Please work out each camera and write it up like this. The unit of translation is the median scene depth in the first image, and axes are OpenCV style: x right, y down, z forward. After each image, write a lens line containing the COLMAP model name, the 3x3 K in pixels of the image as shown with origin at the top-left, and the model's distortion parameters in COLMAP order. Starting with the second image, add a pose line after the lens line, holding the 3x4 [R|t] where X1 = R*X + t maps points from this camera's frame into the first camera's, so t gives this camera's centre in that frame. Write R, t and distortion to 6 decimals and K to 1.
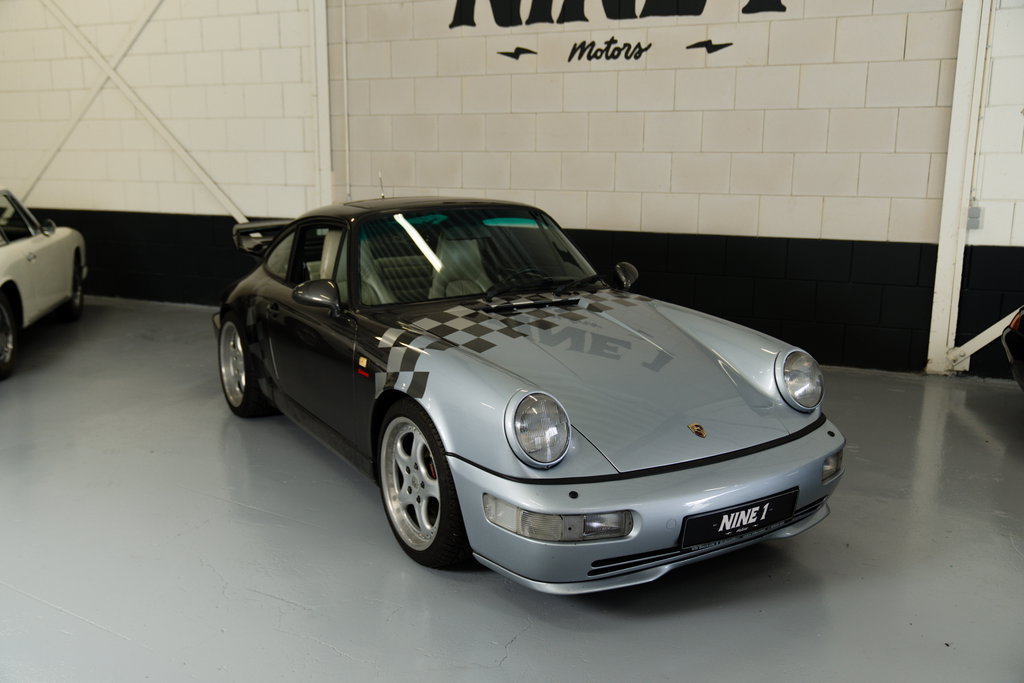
lens RADIAL K [[924.6, 0, 512.0], [0, 924.6, 341.5], [0, 0, 1]] dist [-0.004387, 0.003696]
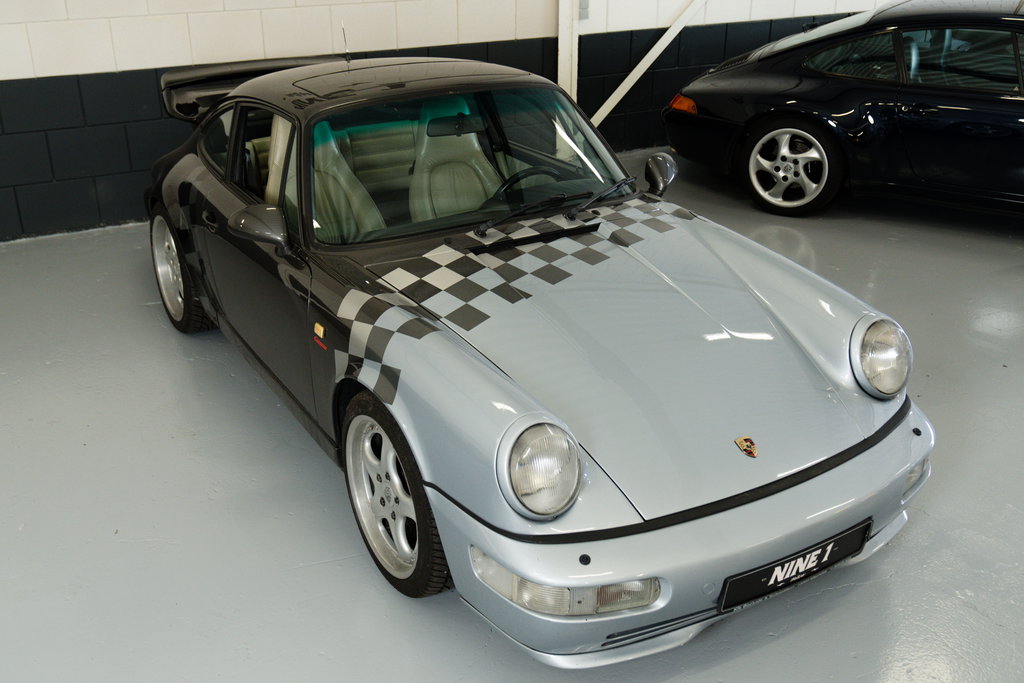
lens RADIAL K [[1055.2, 0, 512.0], [0, 1055.2, 341.5], [0, 0, 1]] dist [-0.006177, 0.003149]
pose [[0.999890, -0.000461, -0.014794, 0.010142], [0.003710, 0.975413, 0.220356, -0.115618], [0.014328, -0.220386, 0.975307, 0.094032]]
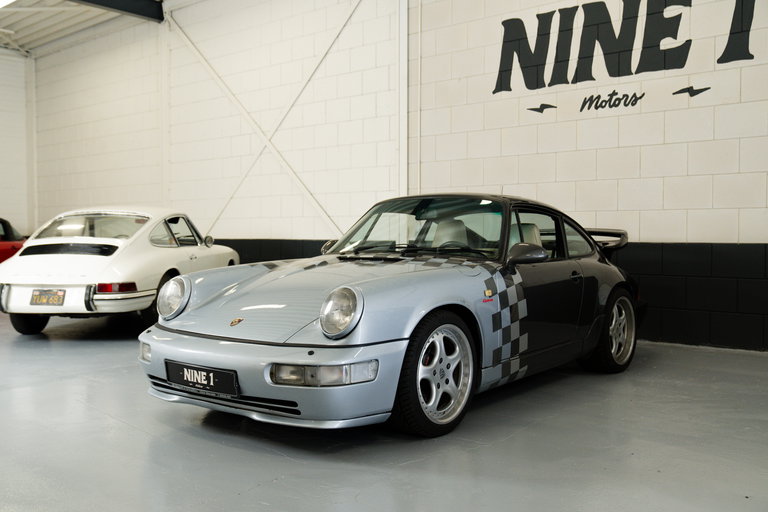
lens RADIAL K [[791.4, 0, 384.0], [0, 791.4, 256.0], [0, 0, 1]] dist [-0.006177, 0.003149]
pose [[0.951506, 0.002838, -0.307617, 0.186544], [-0.056223, 0.984719, -0.164823, 0.119223], [0.302449, 0.174126, 0.937126, -0.096807]]
